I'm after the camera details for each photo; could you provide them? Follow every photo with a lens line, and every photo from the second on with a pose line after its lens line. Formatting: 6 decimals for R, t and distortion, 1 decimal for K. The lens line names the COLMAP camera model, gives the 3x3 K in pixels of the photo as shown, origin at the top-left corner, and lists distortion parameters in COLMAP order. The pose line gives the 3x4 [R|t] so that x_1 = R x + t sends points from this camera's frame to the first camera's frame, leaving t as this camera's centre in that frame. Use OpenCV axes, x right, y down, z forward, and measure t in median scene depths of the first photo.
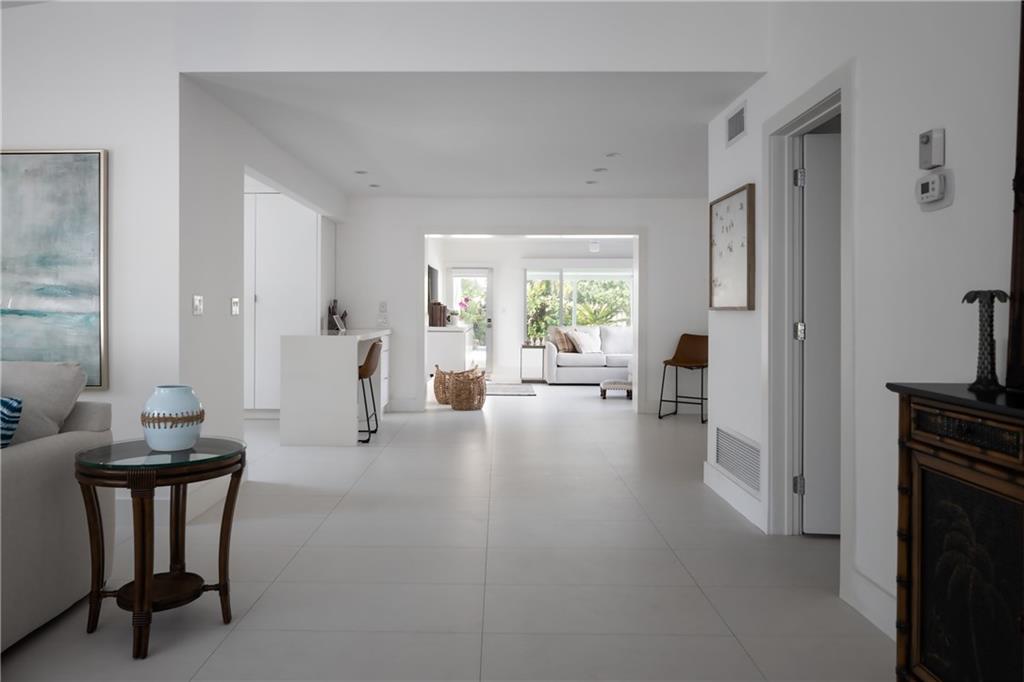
lens RADIAL K [[700.4, 0, 510.9], [0, 700.4, 333.2], [0, 0, 1]] dist [-0.006210, -0.003061]
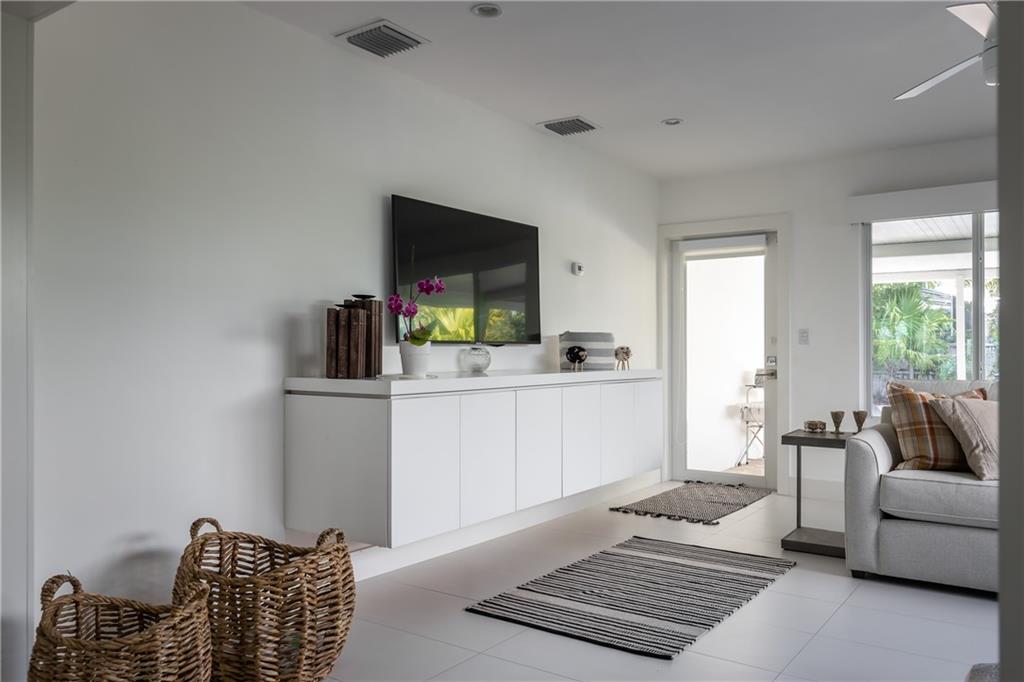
lens RADIAL K [[776.7, 0, 514.5], [0, 776.7, 349.0], [0, 0, 1]] dist [-0.012923, -0.000362]
pose [[0.814677, -0.002327, -0.579910, 0.125818], [-0.016326, 0.999504, -0.026946, -0.011503], [0.579685, 0.031420, 0.814235, 0.623983]]
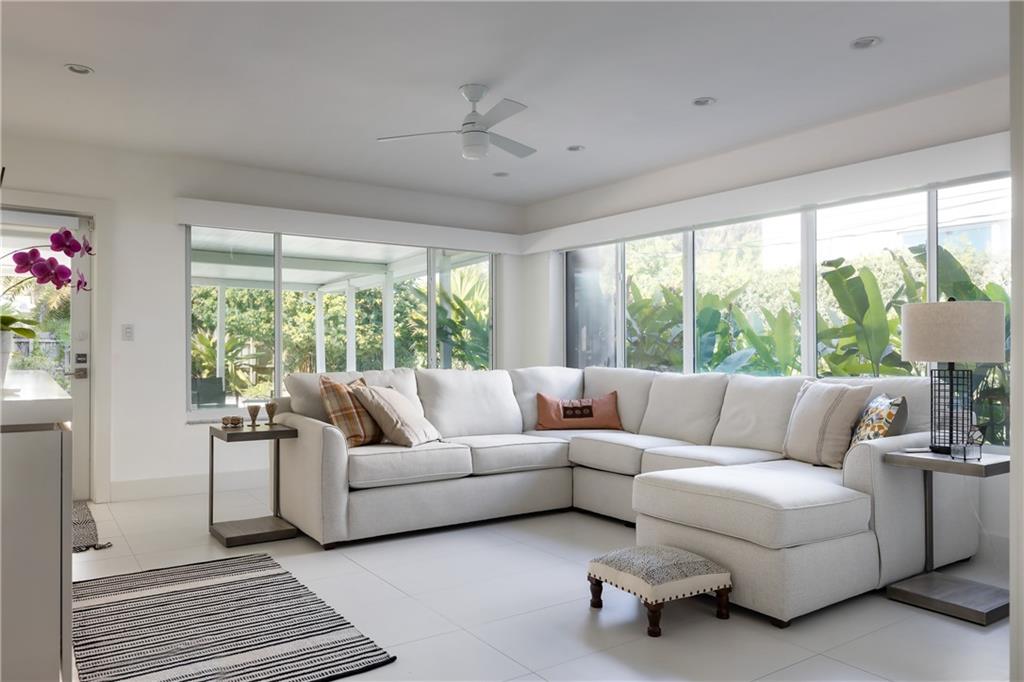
lens RADIAL K [[700.4, 0, 515.0], [0, 700.4, 342.6], [0, 0, 1]] dist [-0.006210, -0.003061]
pose [[0.821901, 0.009844, 0.569545, -0.061264], [0.012446, 0.999302, -0.035234, -0.011744], [-0.569494, 0.036048, 0.821205, 0.649436]]
